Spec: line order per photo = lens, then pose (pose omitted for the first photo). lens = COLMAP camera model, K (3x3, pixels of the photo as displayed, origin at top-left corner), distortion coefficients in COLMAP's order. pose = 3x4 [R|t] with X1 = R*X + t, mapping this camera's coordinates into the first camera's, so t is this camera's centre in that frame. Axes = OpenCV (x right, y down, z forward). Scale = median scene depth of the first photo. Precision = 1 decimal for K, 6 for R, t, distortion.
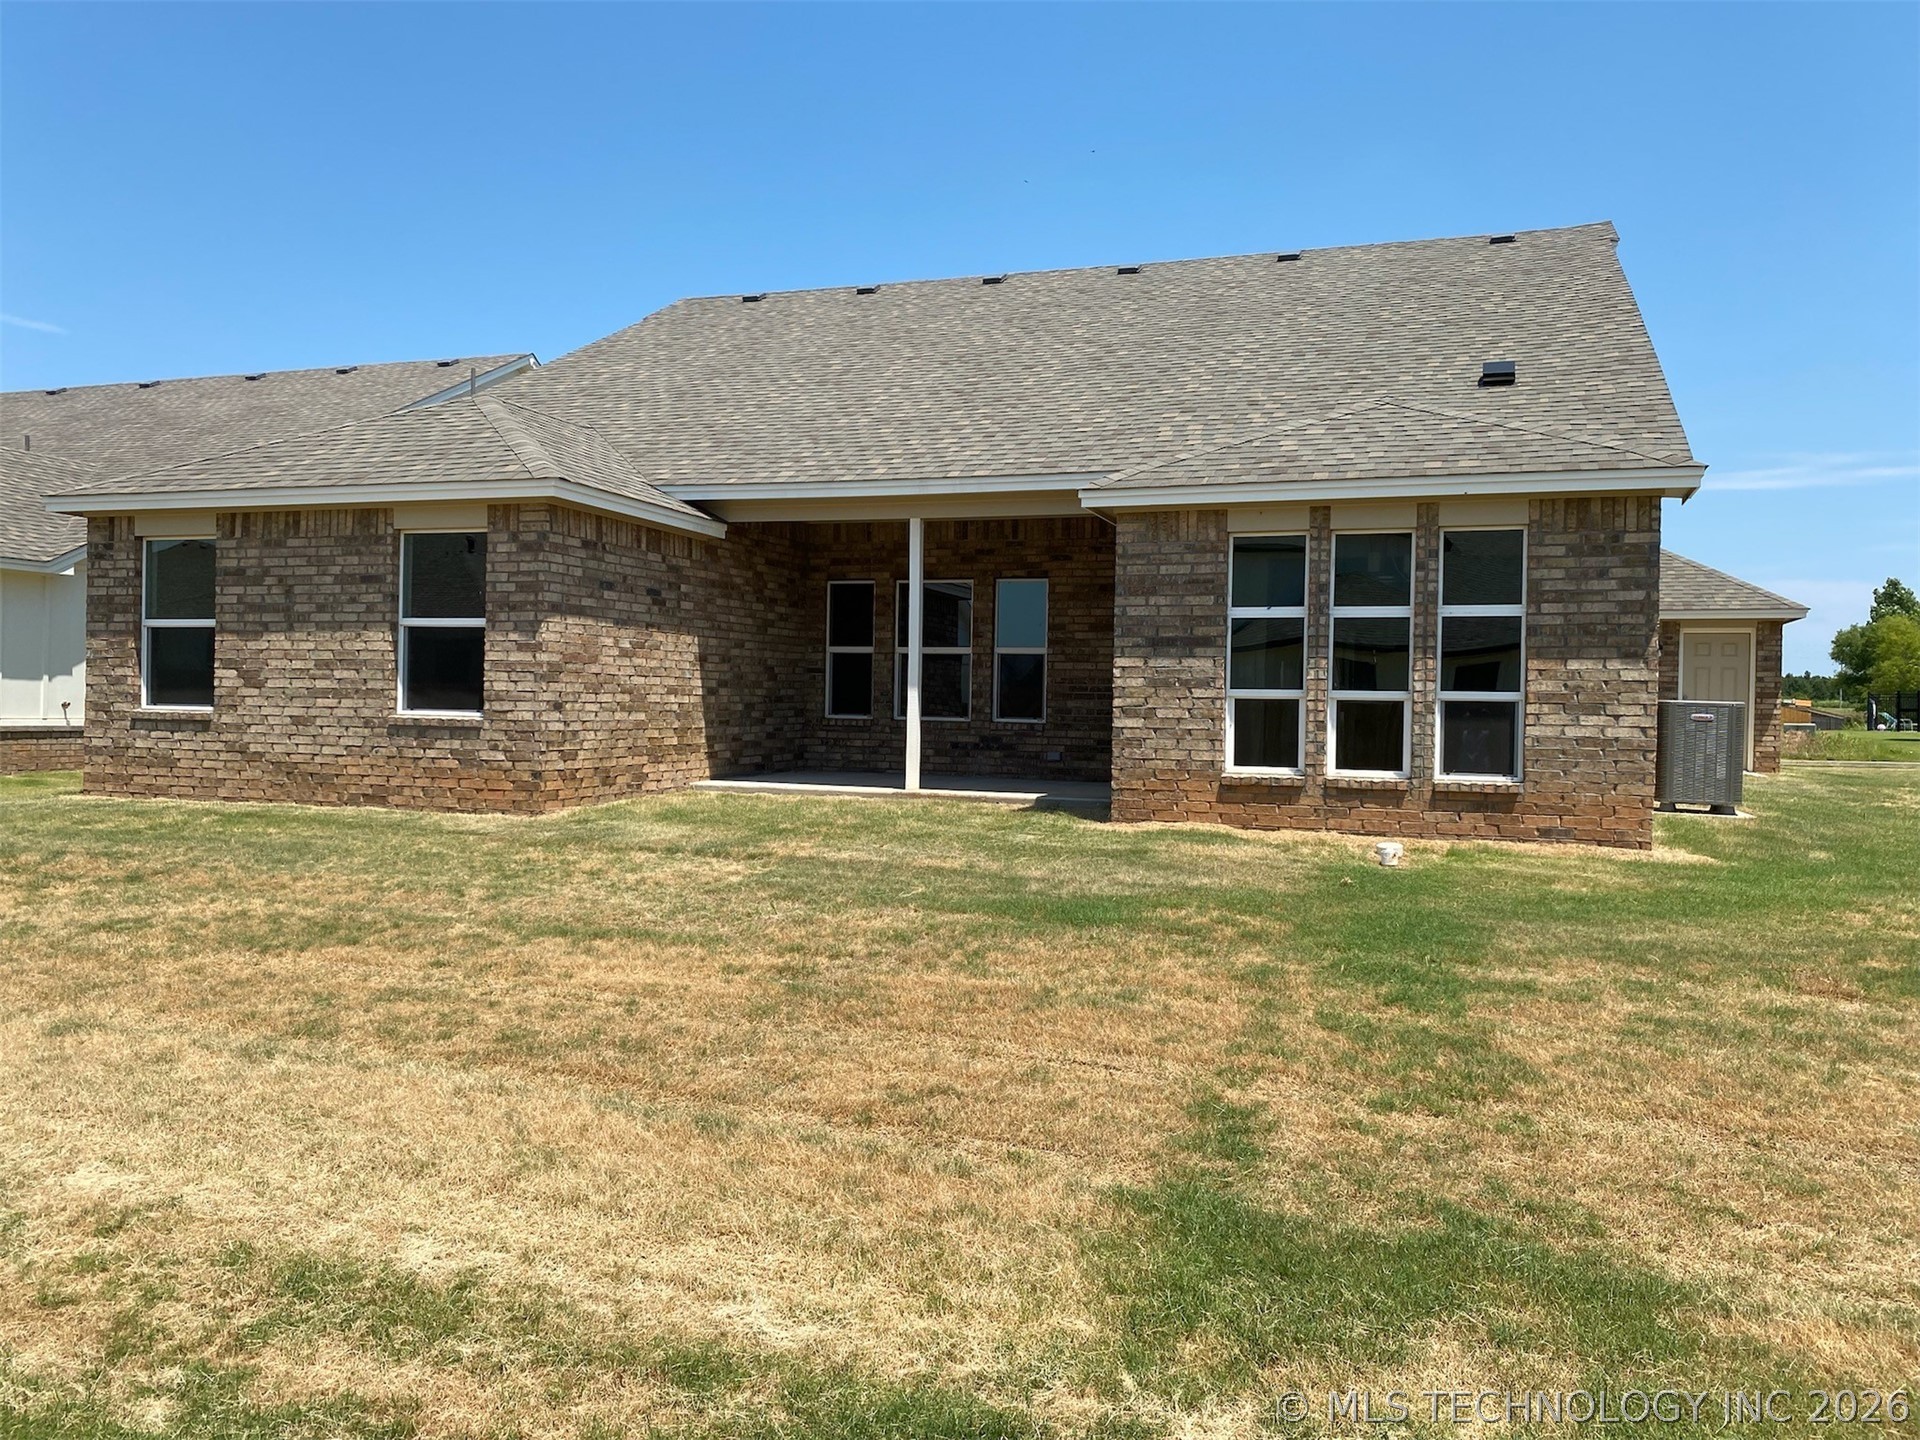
lens RADIAL K [[1452.9, 0, 969.3], [0, 1452.9, 718.2], [0, 0, 1]] dist [0.010000, -0.031393]
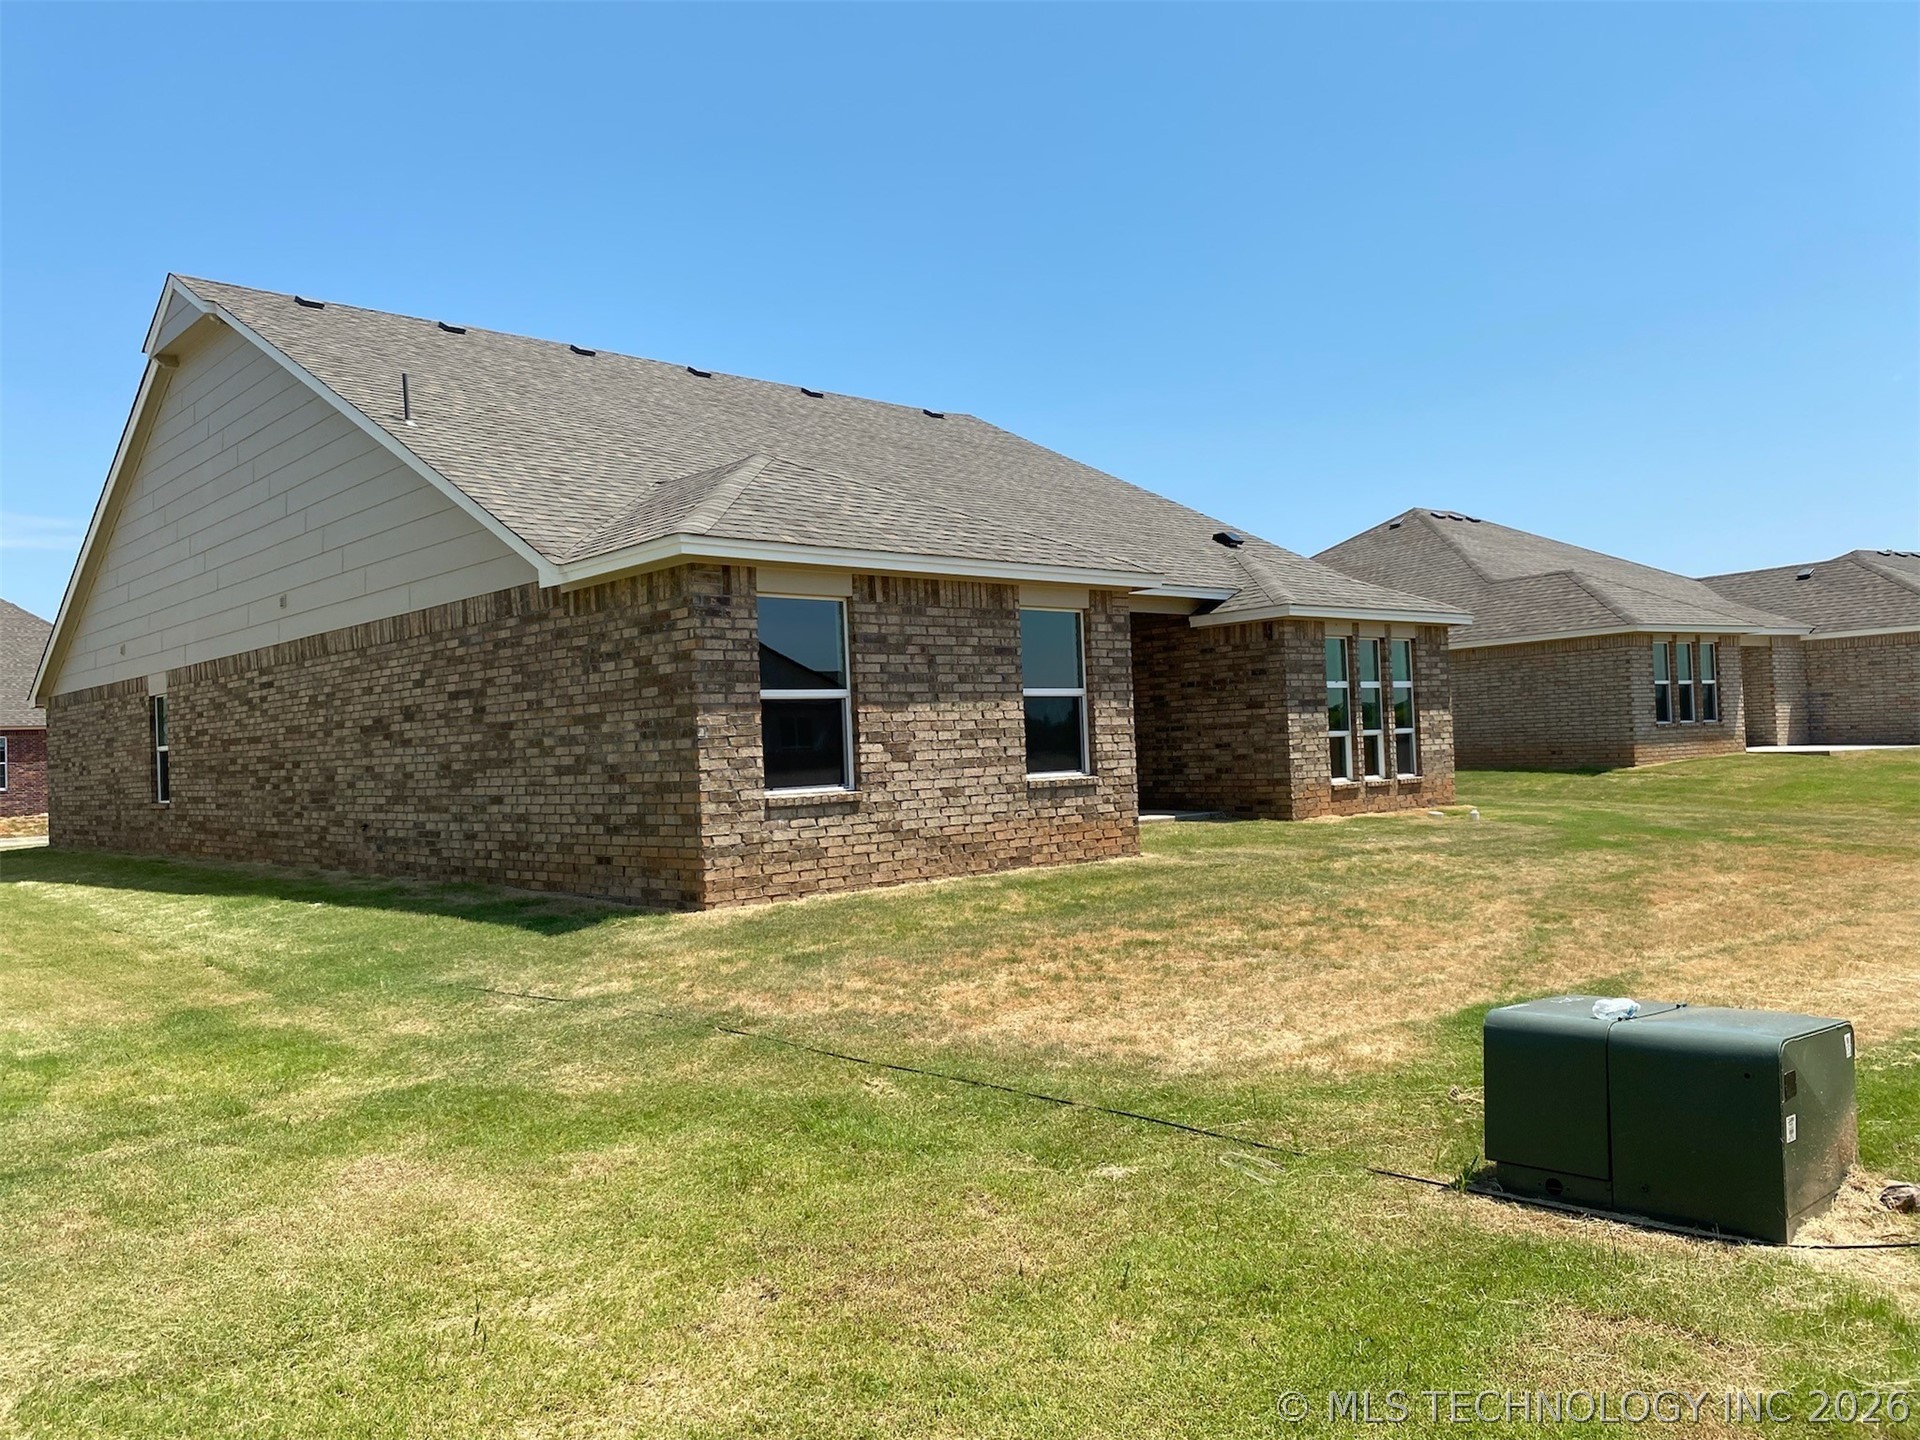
lens RADIAL K [[1452.9, 0, 965.7], [0, 1452.9, 719.8], [0, 0, 1]] dist [0.010000, -0.031393]
pose [[0.485373, -0.018522, 0.874111, -1.314764], [0.061530, 0.998020, -0.013018, -0.033870], [-0.872139, 0.060103, 0.485552, 0.510520]]
